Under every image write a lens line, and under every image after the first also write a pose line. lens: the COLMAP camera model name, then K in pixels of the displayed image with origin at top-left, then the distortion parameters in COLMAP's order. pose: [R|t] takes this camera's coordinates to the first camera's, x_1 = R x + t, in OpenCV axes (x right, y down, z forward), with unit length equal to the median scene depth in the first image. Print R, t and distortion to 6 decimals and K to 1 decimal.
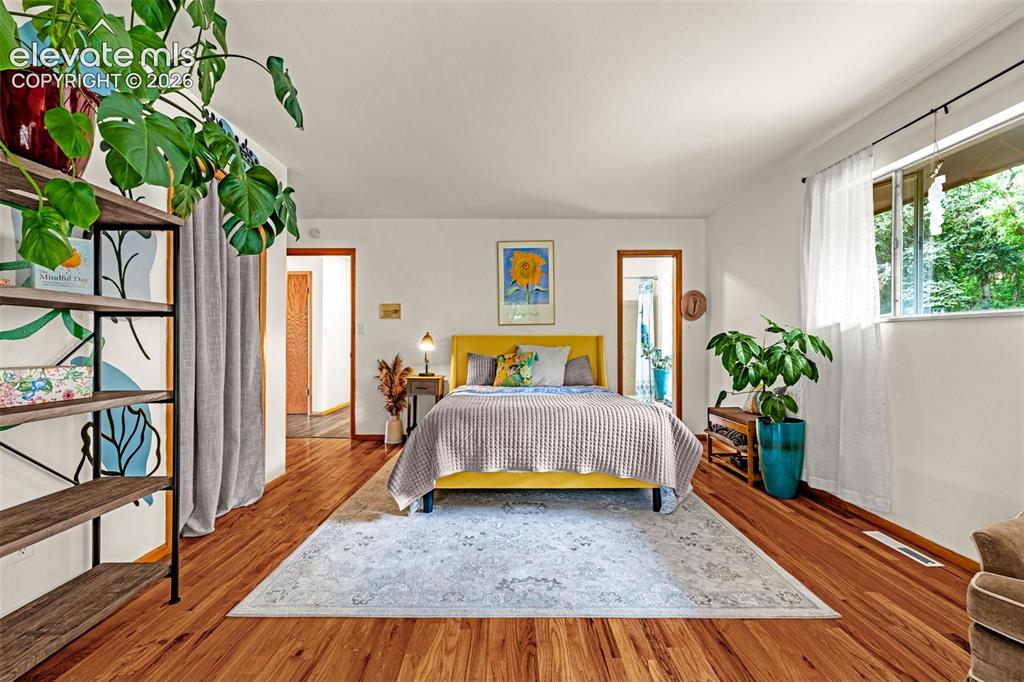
lens RADIAL K [[440.5, 0, 511.5], [0, 440.5, 345.2], [0, 0, 1]] dist [-0.000643, -0.000133]
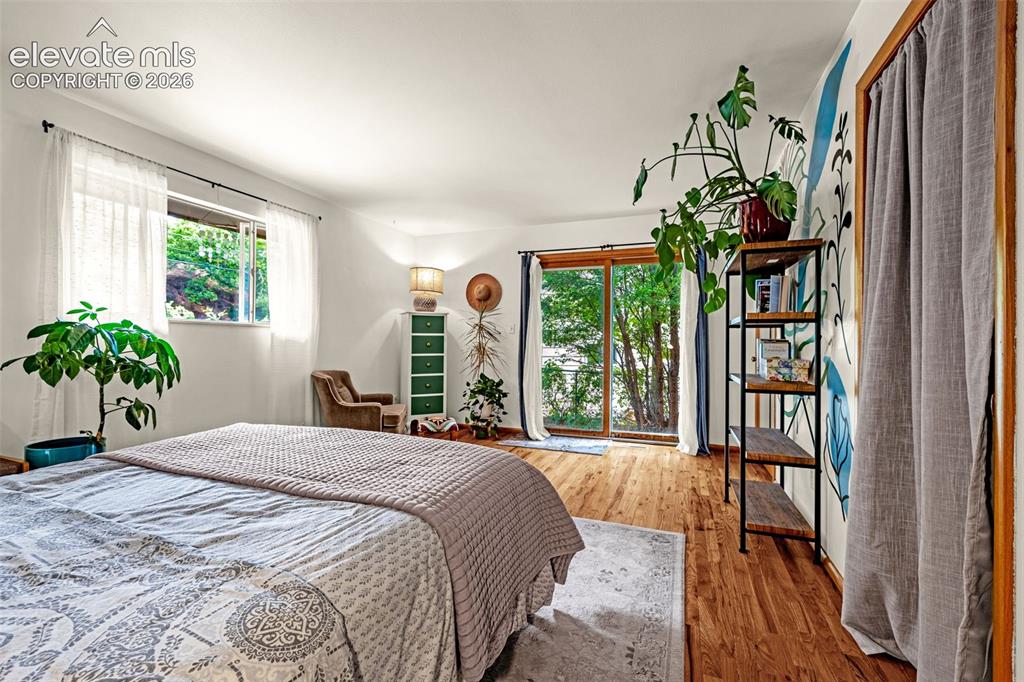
lens RADIAL K [[440.5, 0, 511.5], [0, 440.5, 345.2], [0, 0, 1]] dist [-0.000643, -0.000133]
pose [[-0.930567, -0.004181, 0.366097, -0.450164], [-0.000724, 0.999954, 0.009579, -0.012082], [-0.366120, 0.008649, -0.930527, 1.772147]]
